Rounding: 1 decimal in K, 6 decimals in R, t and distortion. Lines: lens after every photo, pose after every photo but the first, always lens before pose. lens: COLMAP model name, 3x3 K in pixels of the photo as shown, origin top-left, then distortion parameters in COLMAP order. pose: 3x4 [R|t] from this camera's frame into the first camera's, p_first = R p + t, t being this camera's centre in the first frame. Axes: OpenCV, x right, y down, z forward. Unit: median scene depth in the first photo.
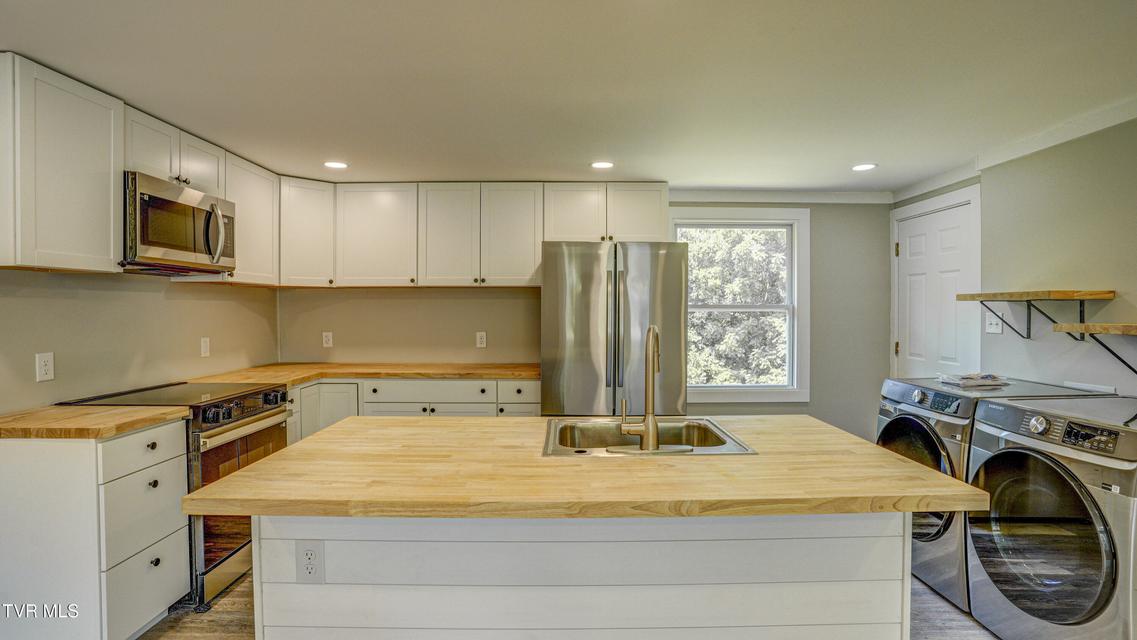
lens RADIAL K [[560.1, 0, 571.7], [0, 560.1, 317.8], [0, 0, 1]] dist [-0.083232, 0.037788]
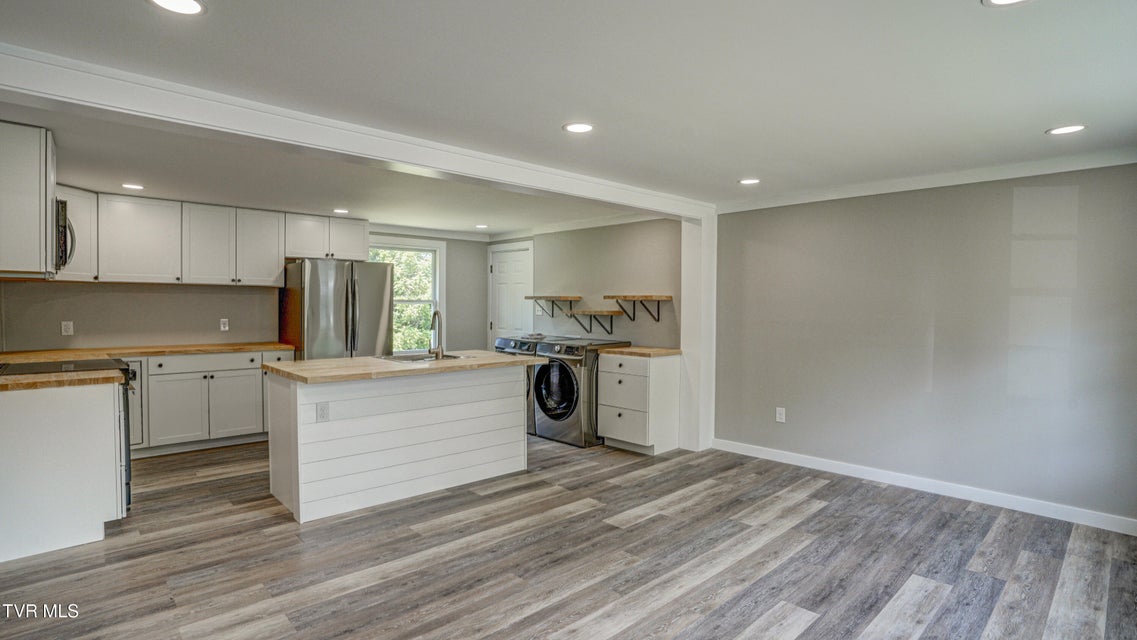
lens RADIAL K [[560.1, 0, 571.7], [0, 560.1, 317.8], [0, 0, 1]] dist [-0.083232, 0.037788]
pose [[0.731426, -0.011569, 0.681823, -0.555844], [0.000589, 0.999866, 0.016334, 0.002466], [-0.681921, -0.011545, 0.731335, -0.616303]]
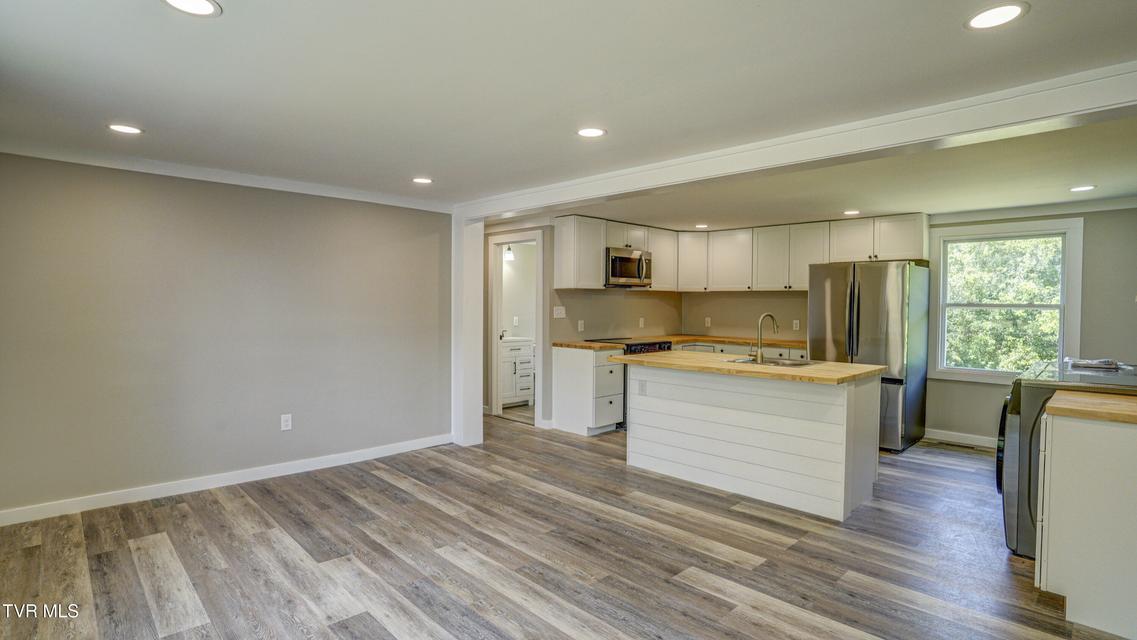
lens RADIAL K [[560.1, 0, 571.7], [0, 560.1, 317.8], [0, 0, 1]] dist [-0.083232, 0.037788]
pose [[0.692988, 0.026047, -0.720478, 0.640192], [-0.017890, 0.999661, 0.018933, 0.001818], [0.720727, -0.000231, 0.693219, -0.625211]]
